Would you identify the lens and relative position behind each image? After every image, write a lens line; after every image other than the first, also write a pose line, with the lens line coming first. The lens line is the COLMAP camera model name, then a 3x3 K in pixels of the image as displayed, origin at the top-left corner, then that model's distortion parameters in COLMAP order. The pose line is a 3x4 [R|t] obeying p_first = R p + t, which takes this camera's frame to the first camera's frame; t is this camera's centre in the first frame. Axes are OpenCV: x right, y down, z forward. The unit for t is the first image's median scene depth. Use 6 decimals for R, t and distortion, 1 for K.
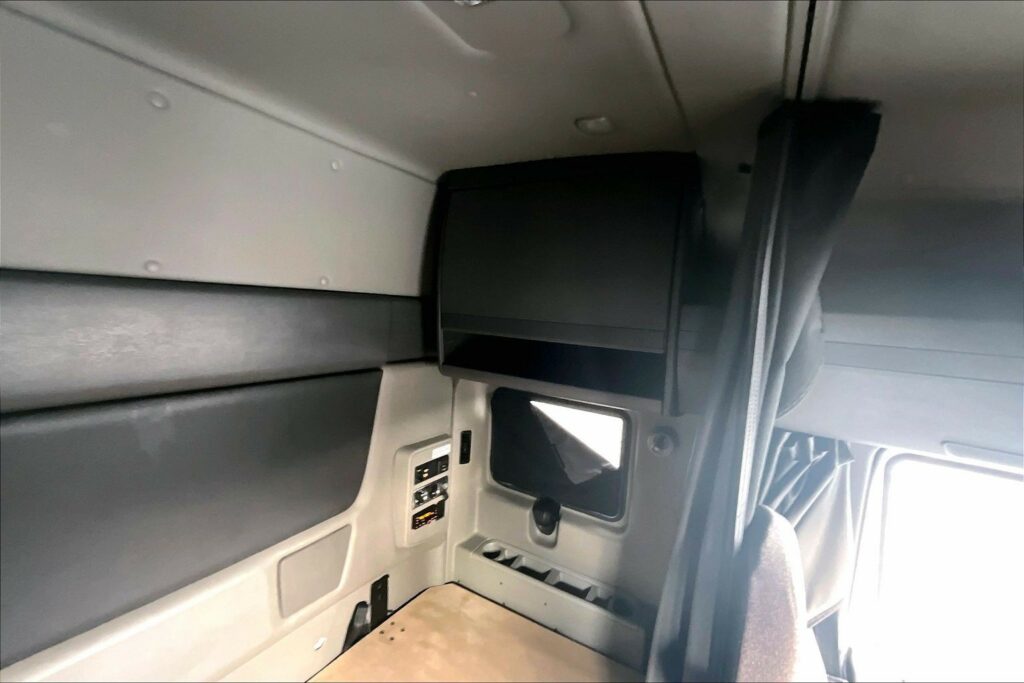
lens RADIAL K [[419.8, 0, 512.0], [0, 419.8, 341.5], [0, 0, 1]] dist [0.000735, 0.000237]
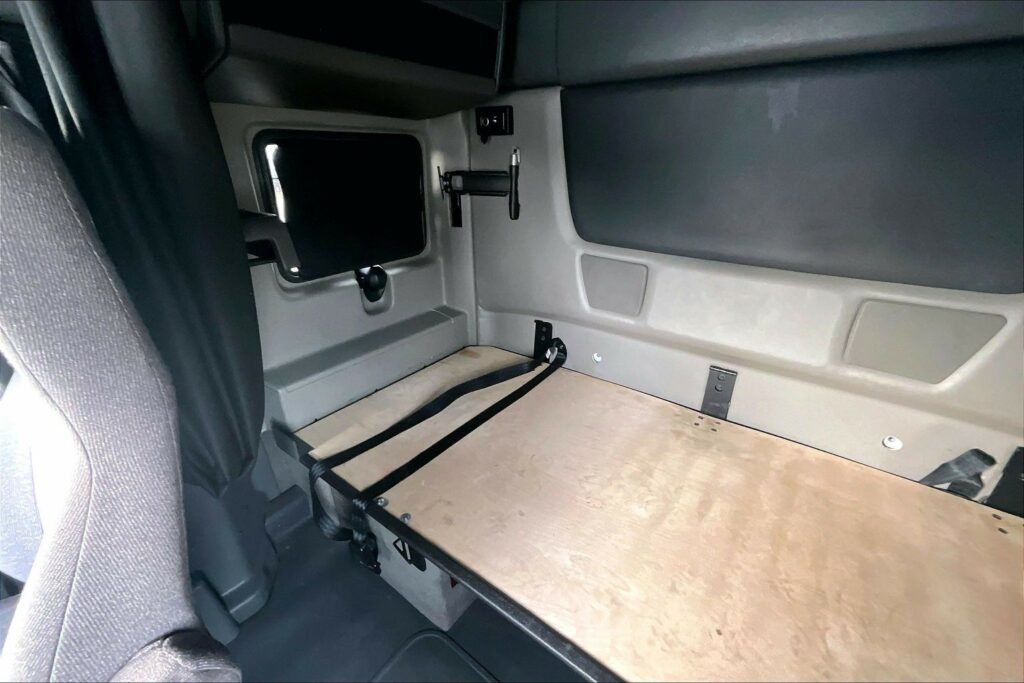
lens RADIAL K [[419.8, 0, 512.0], [0, 419.8, 341.5], [0, 0, 1]] dist [0.000735, 0.000237]
pose [[-0.095621, 0.343222, -0.934374, 0.262037], [-0.097191, 0.930971, 0.351919, 0.267756], [0.990662, 0.124464, -0.055662, 0.242097]]
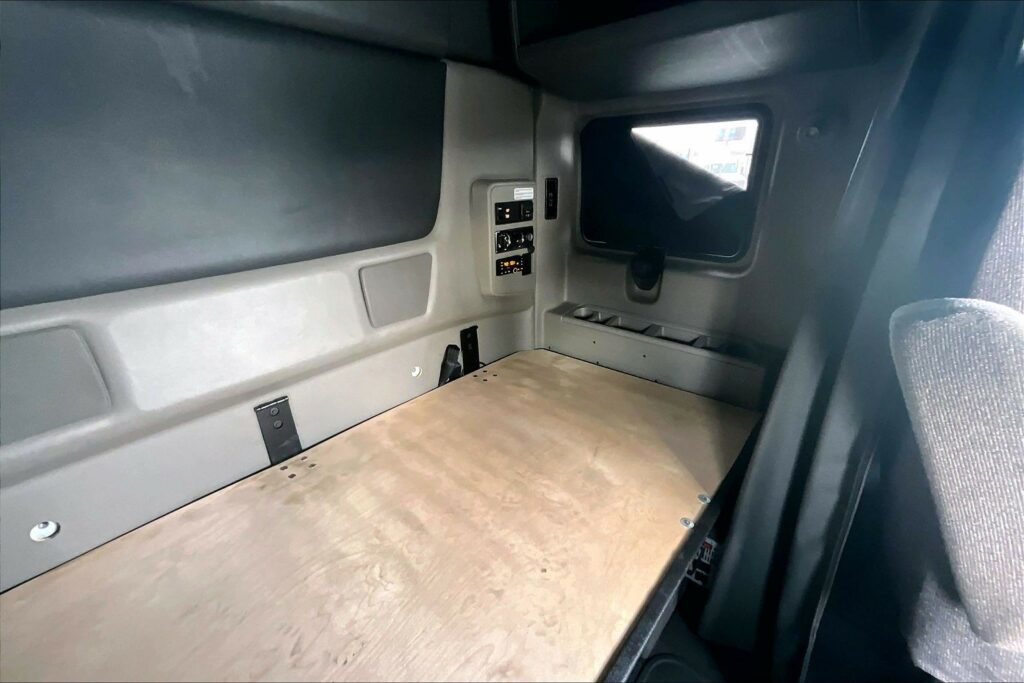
lens RADIAL K [[419.8, 0, 512.0], [0, 419.8, 341.5], [0, 0, 1]] dist [0.000735, 0.000237]
pose [[0.980534, -0.005848, -0.196262, -0.024624], [0.064072, 0.954371, 0.291668, 0.308816], [0.185602, -0.298565, 0.936168, 0.096701]]
